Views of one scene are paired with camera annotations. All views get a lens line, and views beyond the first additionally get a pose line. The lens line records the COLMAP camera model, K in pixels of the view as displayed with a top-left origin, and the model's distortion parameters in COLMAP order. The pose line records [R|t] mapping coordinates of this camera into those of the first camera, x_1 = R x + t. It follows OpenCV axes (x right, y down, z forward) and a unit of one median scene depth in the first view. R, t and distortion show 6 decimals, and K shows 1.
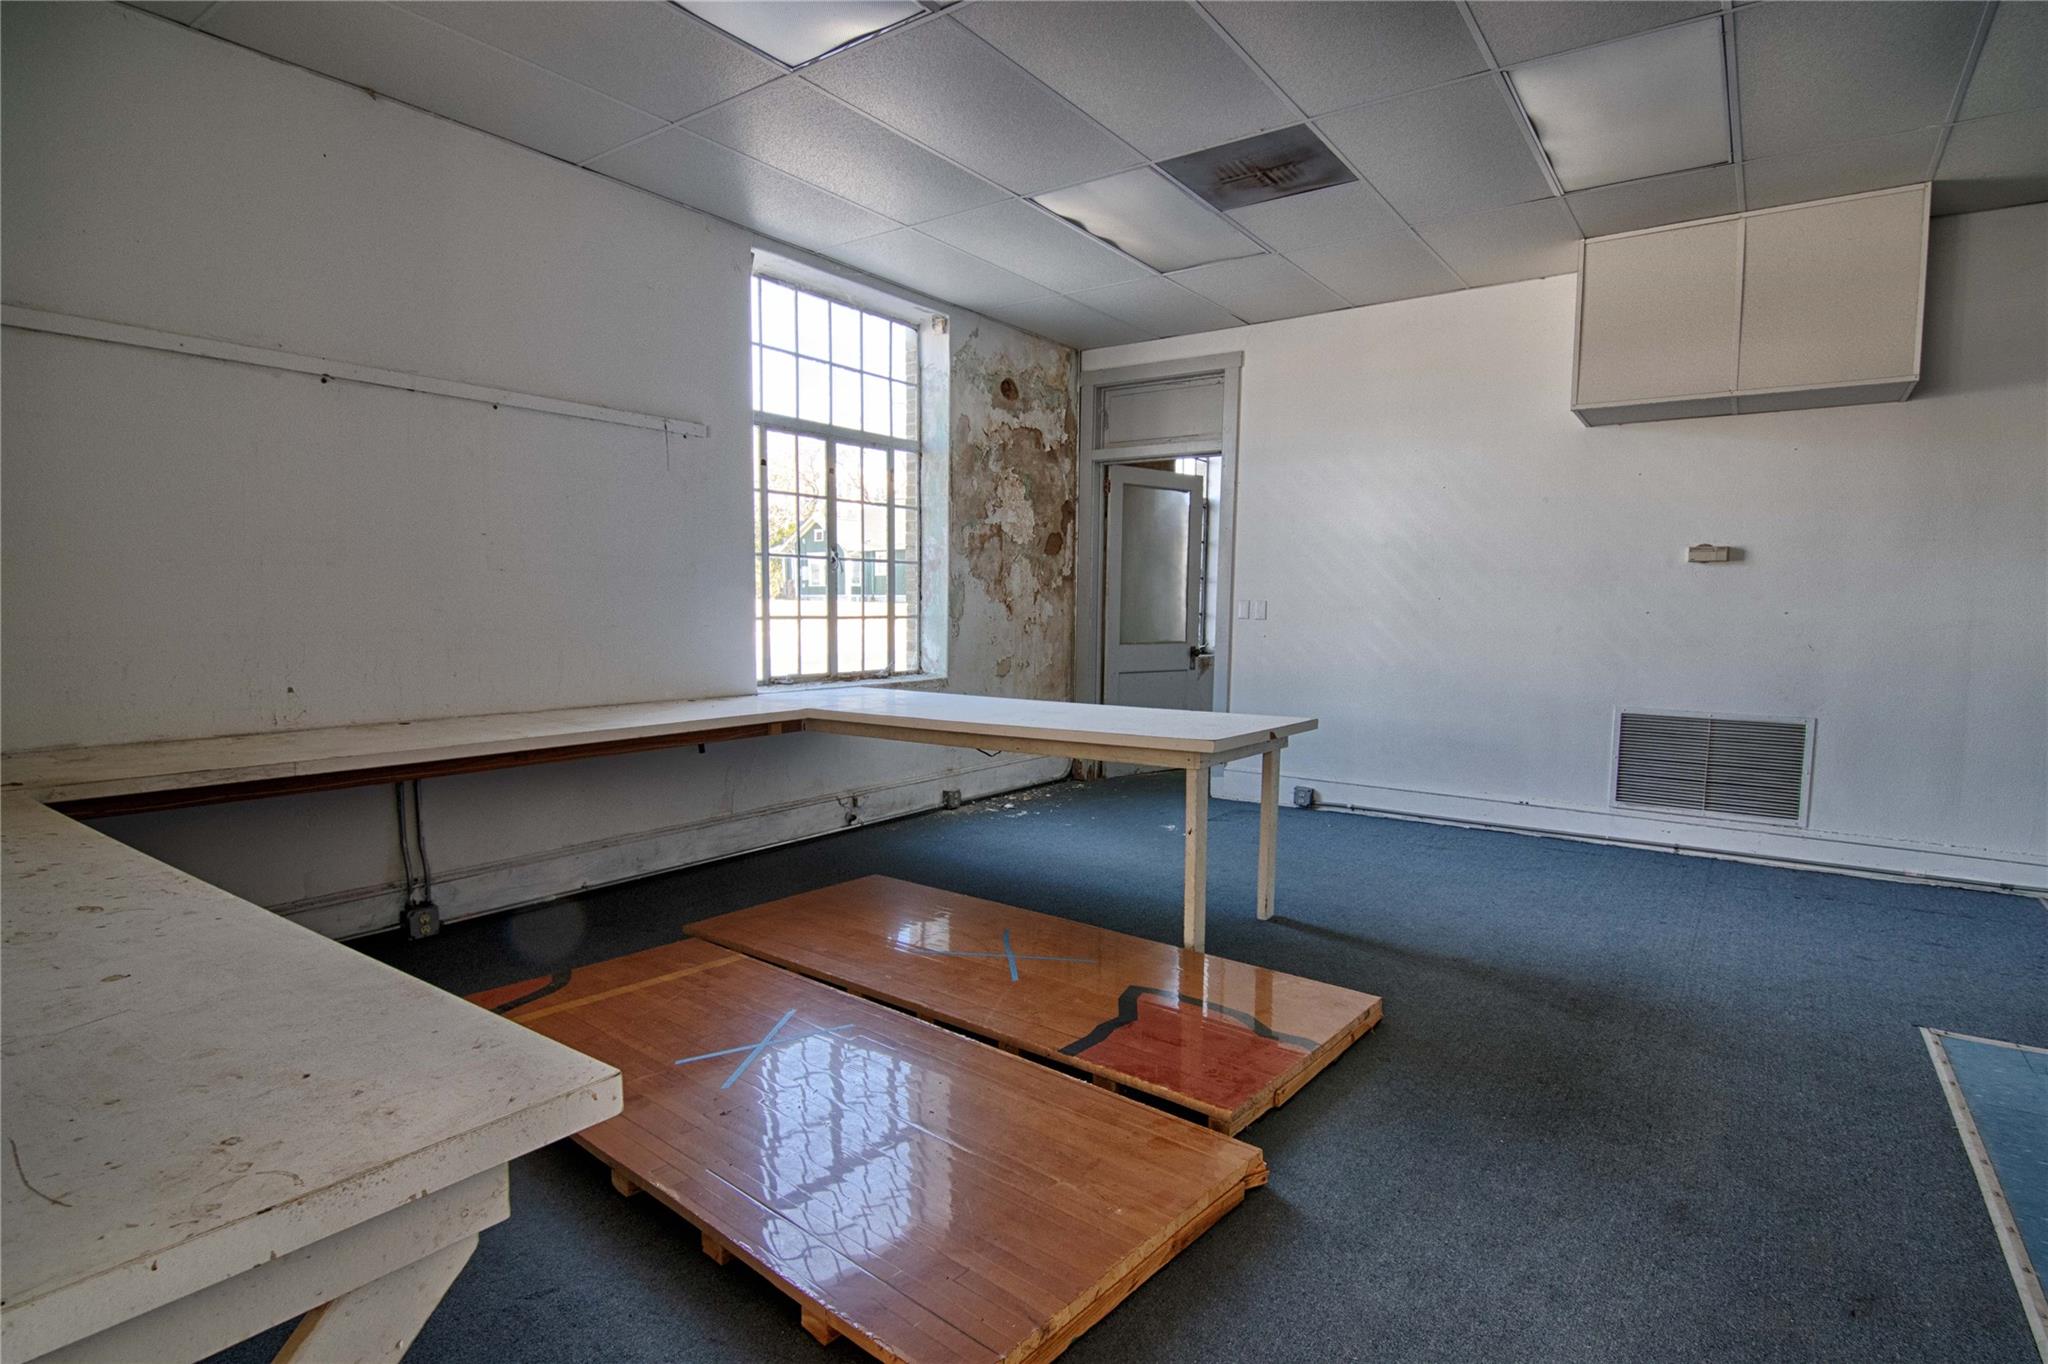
lens RADIAL K [[1039.1, 0, 1023.9], [0, 1039.1, 683.6], [0, 0, 1]] dist [-0.000262, -0.000052]
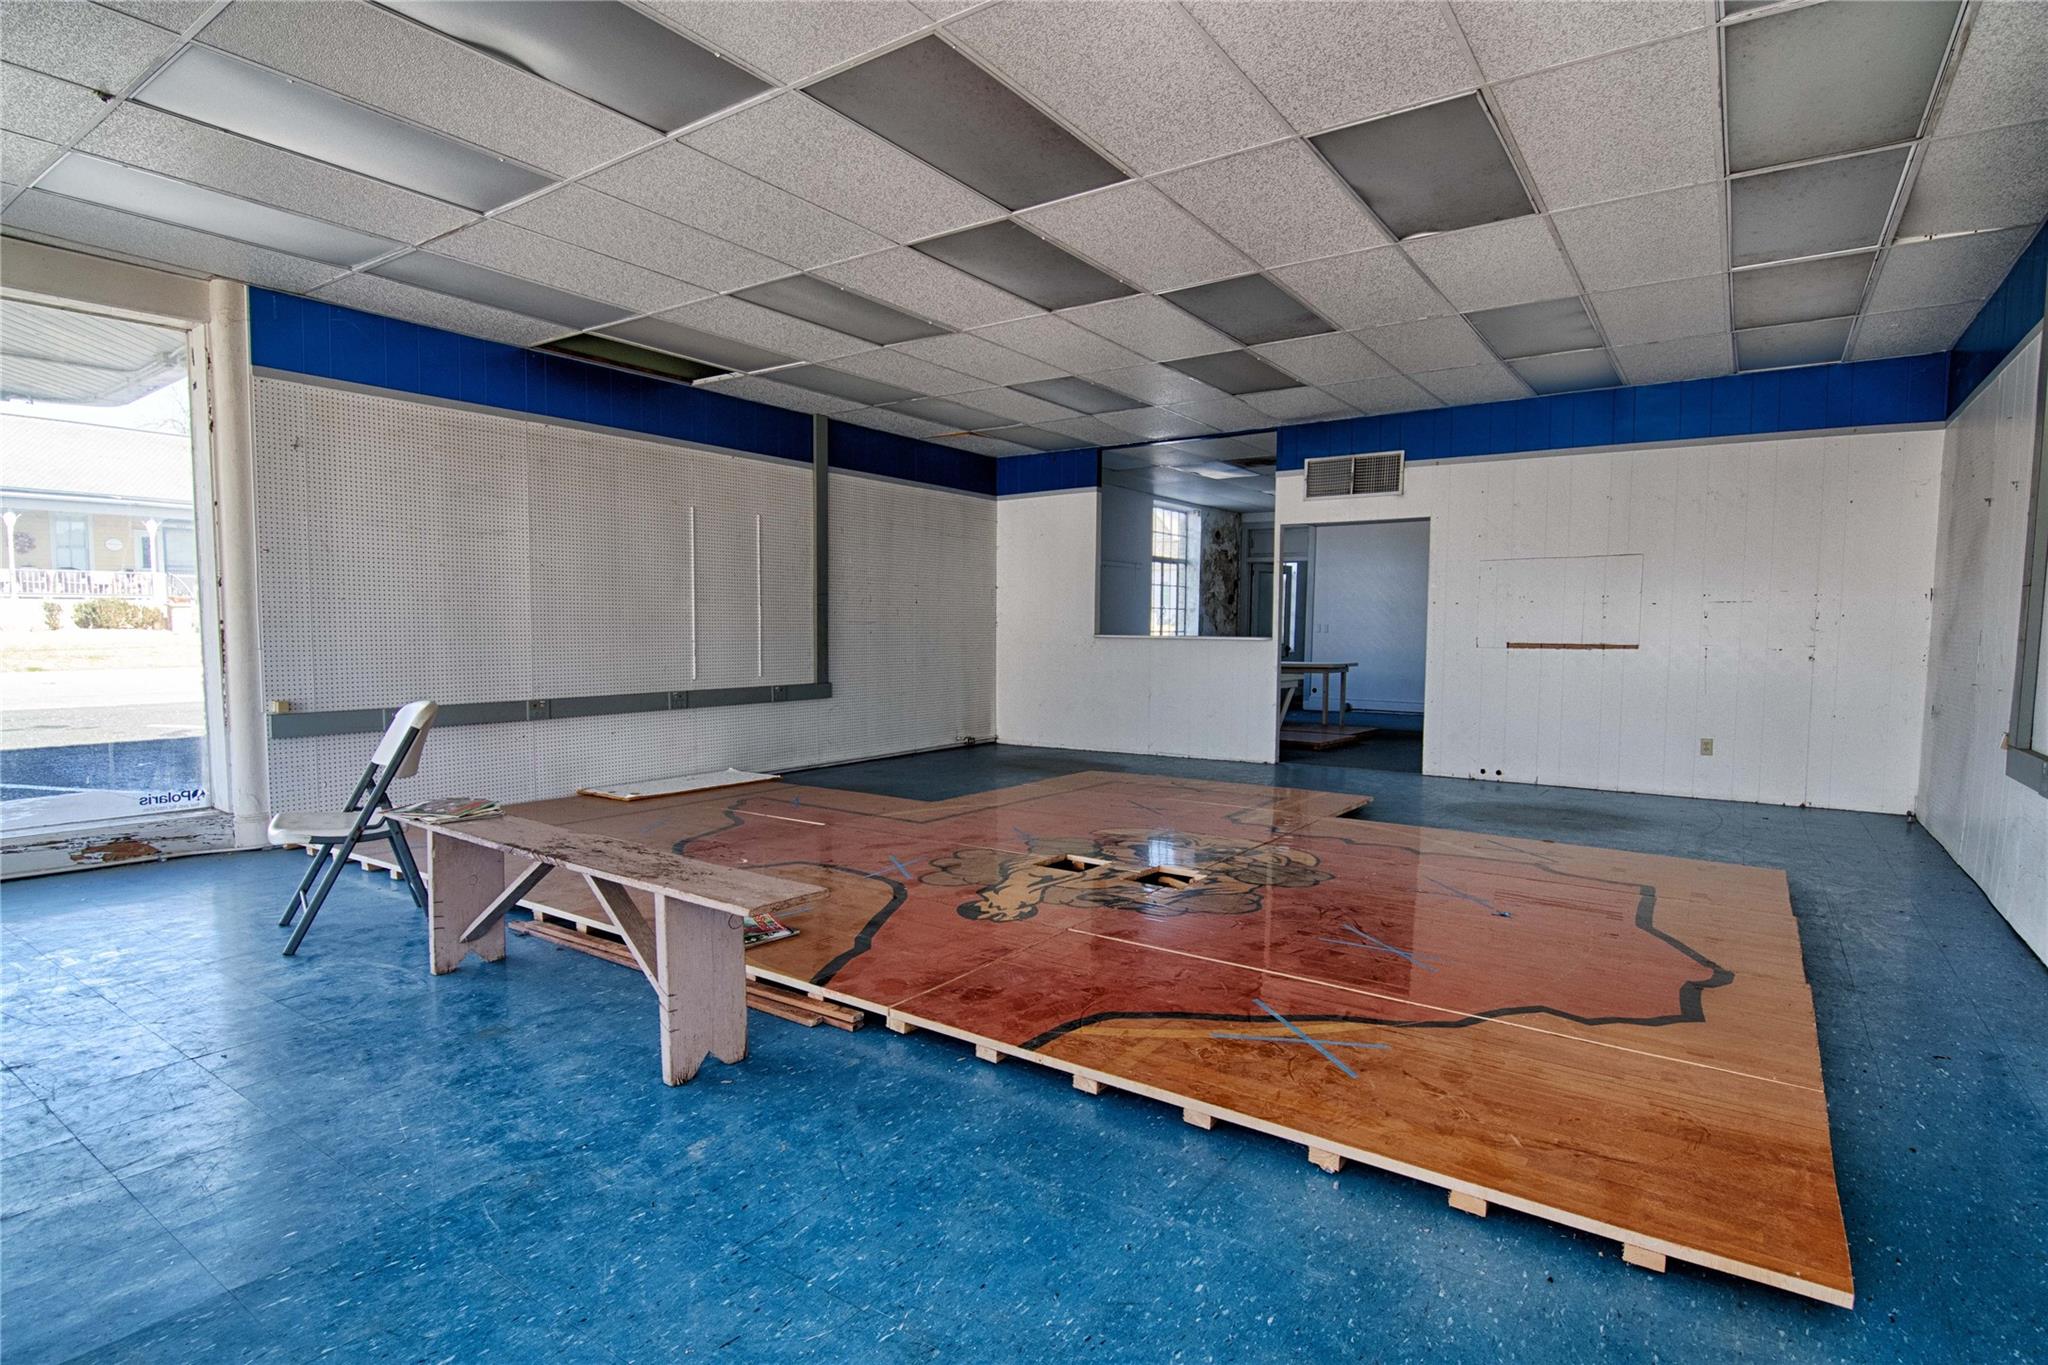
lens RADIAL K [[1039.1, 0, 1021.8], [0, 1039.1, 687.4], [0, 0, 1]] dist [-0.000262, -0.000052]
pose [[0.999820, -0.012006, 0.014681, -0.528269], [0.012496, 0.999351, -0.033783, 0.144607], [-0.014266, 0.033960, 0.999321, -1.420068]]
